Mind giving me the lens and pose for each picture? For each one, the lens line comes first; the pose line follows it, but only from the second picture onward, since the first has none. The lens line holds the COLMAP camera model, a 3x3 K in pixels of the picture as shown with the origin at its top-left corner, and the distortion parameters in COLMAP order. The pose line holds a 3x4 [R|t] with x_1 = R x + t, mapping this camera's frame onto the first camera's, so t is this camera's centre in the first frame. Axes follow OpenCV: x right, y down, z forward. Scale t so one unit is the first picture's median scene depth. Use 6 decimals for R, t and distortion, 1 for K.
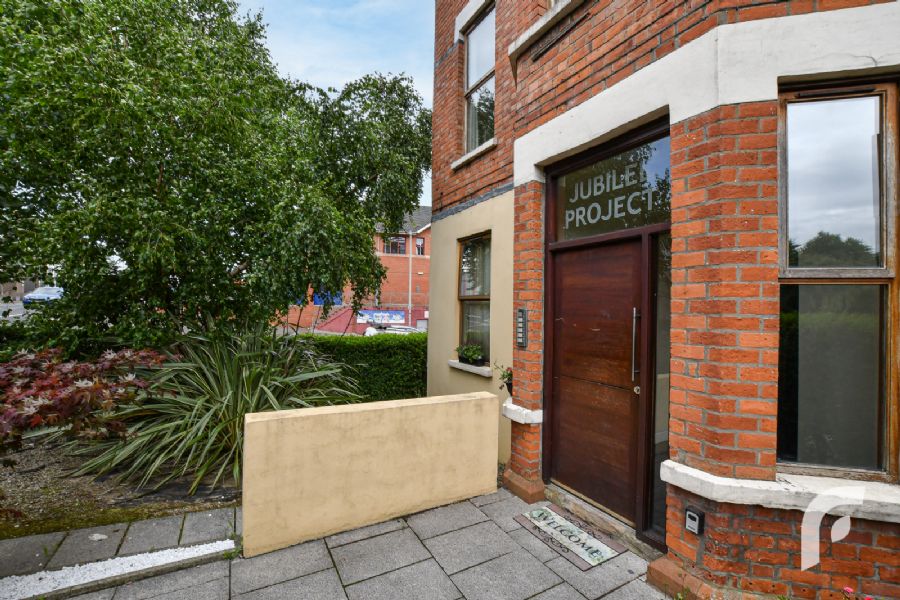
lens RADIAL K [[397.9, 0, 446.7], [0, 397.9, 303.5], [0, 0, 1]] dist [-0.031380, 0.003780]
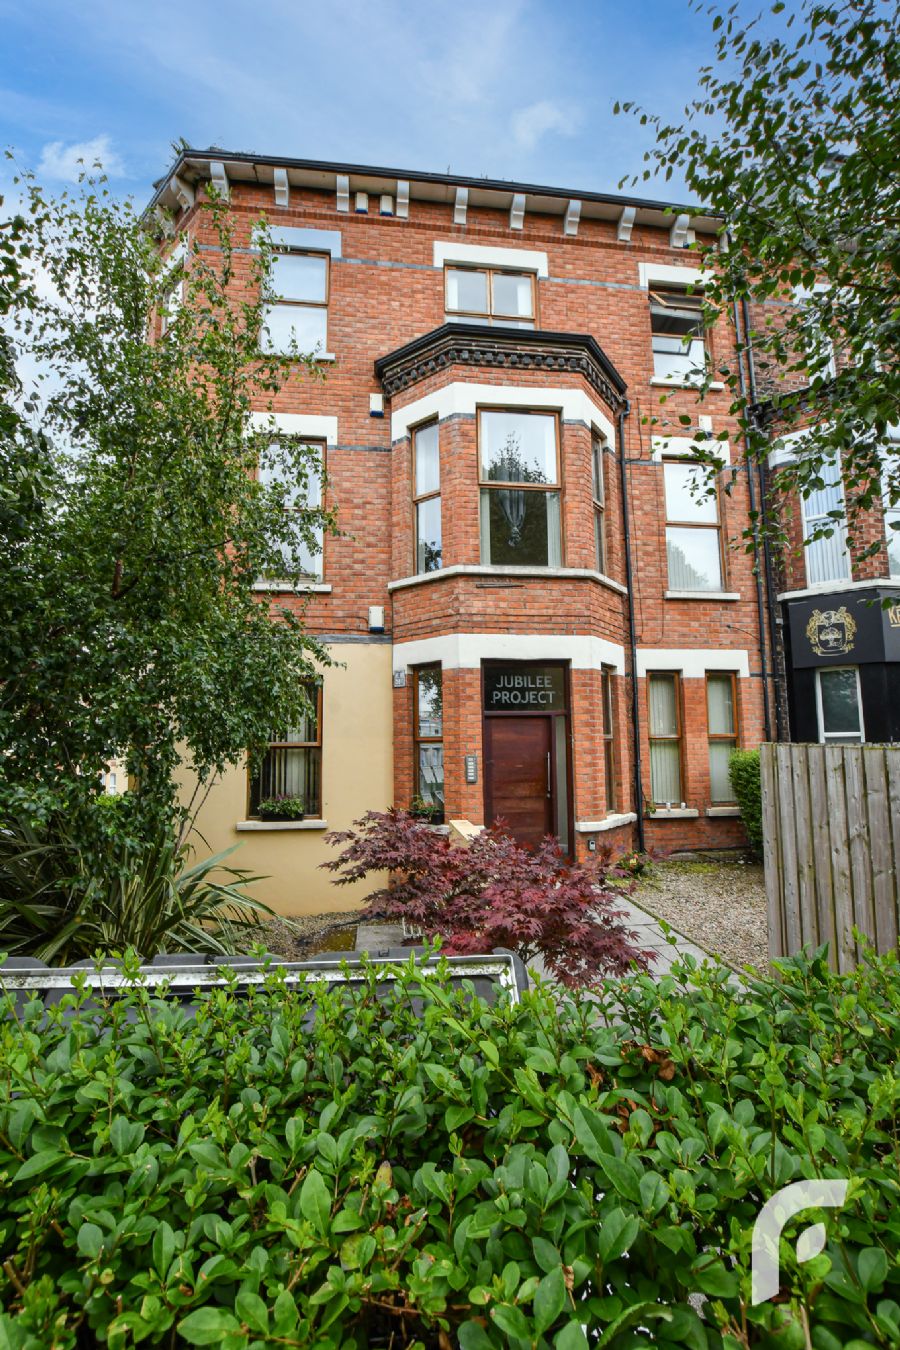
lens RADIAL K [[596.8, 0, 458.2], [0, 596.8, 678.1], [0, 0, 1]] dist [-0.031380, 0.003780]
pose [[0.352781, 0.083300, 0.931991, -2.425058], [0.010160, 0.995630, -0.092834, -0.084847], [-0.935651, 0.042219, 0.350393, 0.377052]]
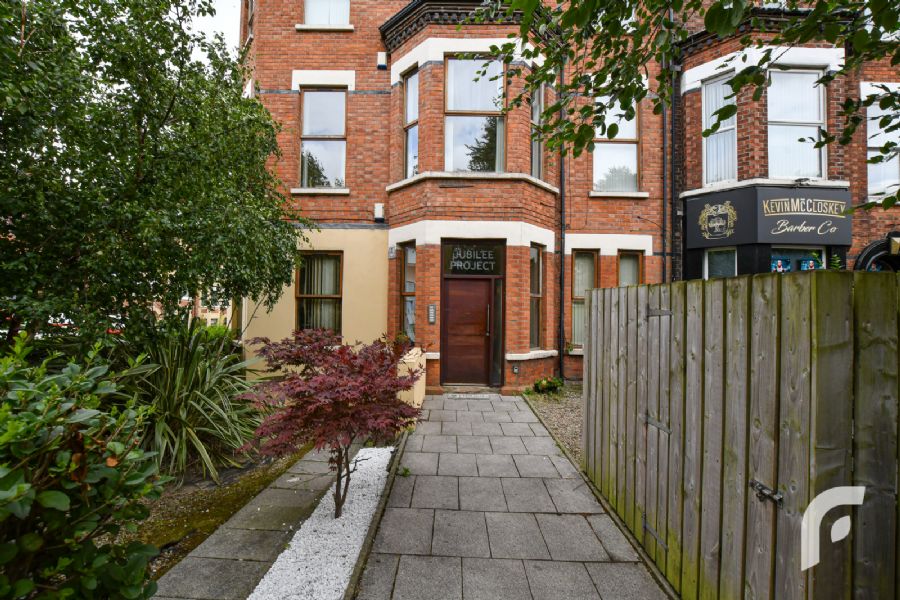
lens RADIAL K [[397.9, 0, 450.9], [0, 397.9, 303.3], [0, 0, 1]] dist [-0.031380, 0.003780]
pose [[0.477611, 0.009141, 0.878524, -2.086033], [-0.014191, 0.999896, -0.002689, 0.013689], [-0.878457, -0.011183, 0.477690, -0.096353]]
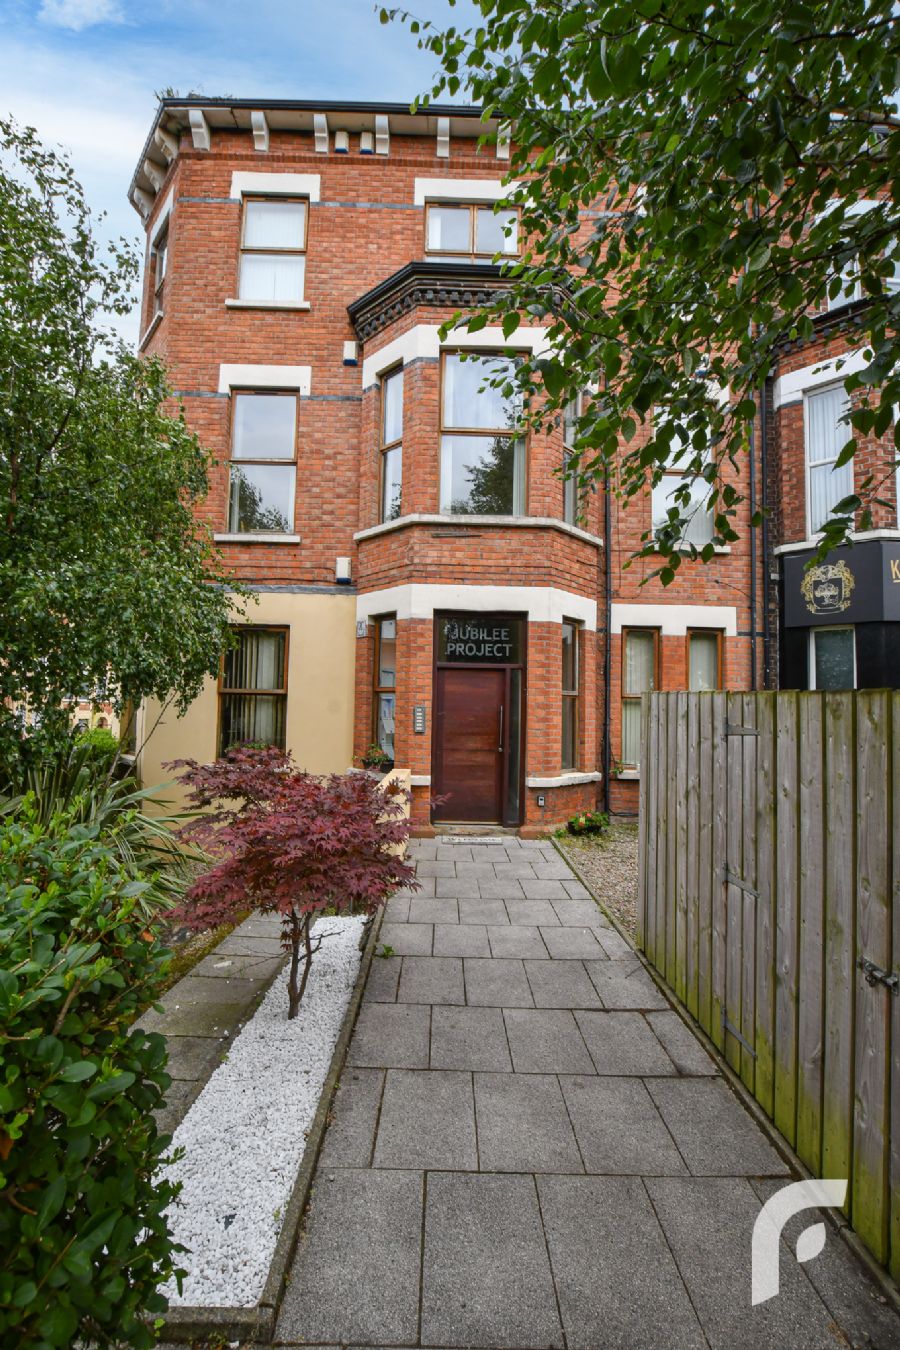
lens RADIAL K [[596.8, 0, 455.5], [0, 596.8, 674.9], [0, 0, 1]] dist [-0.031380, 0.003780]
pose [[0.454820, 0.044620, 0.889465, -2.185217], [-0.020485, 0.999004, -0.039640, -0.020919], [-0.890348, -0.000192, 0.455281, -0.110000]]
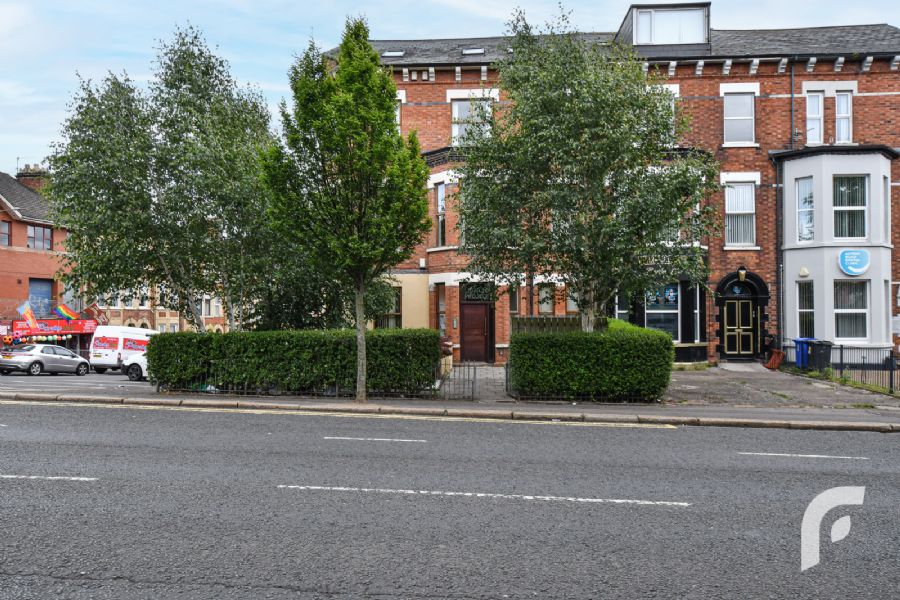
lens RADIAL K [[711.5, 0, 449.4], [0, 711.5, 297.5], [0, 0, 1]] dist [-0.000308, 0.014704]
pose [[0.517958, 0.000960, 0.855405, -7.516033], [0.005431, 0.999976, -0.004411, -0.207891], [-0.855389, 0.006930, 0.517940, -3.296878]]
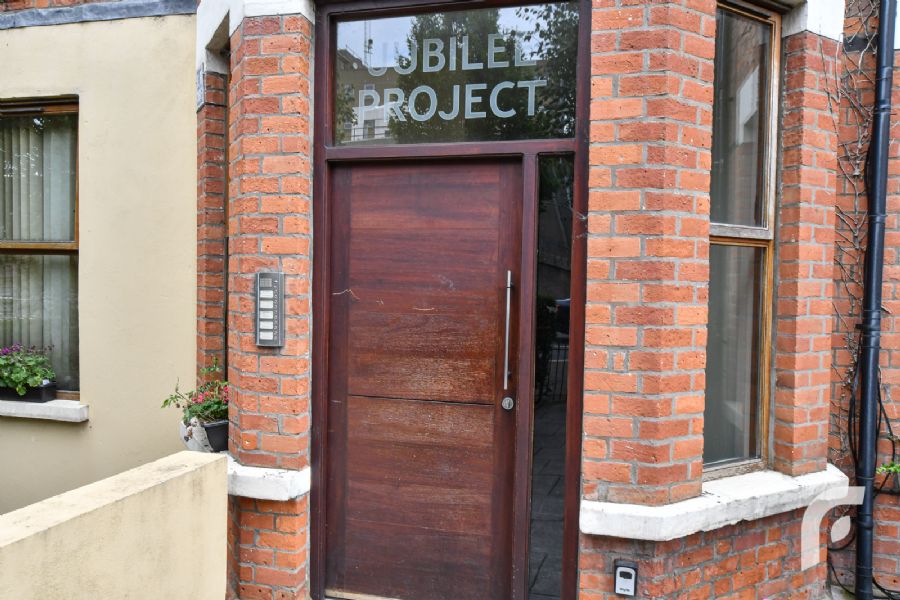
lens RADIAL K [[688.0, 0, 449.0], [0, 688.0, 302.5], [0, 0, 1]] dist [-0.000227, 0.008391]
pose [[0.683010, -0.021896, 0.730081, -0.374209], [-0.015703, 0.998879, 0.044649, 0.012963], [-0.730240, -0.041960, 0.681901, 0.332850]]
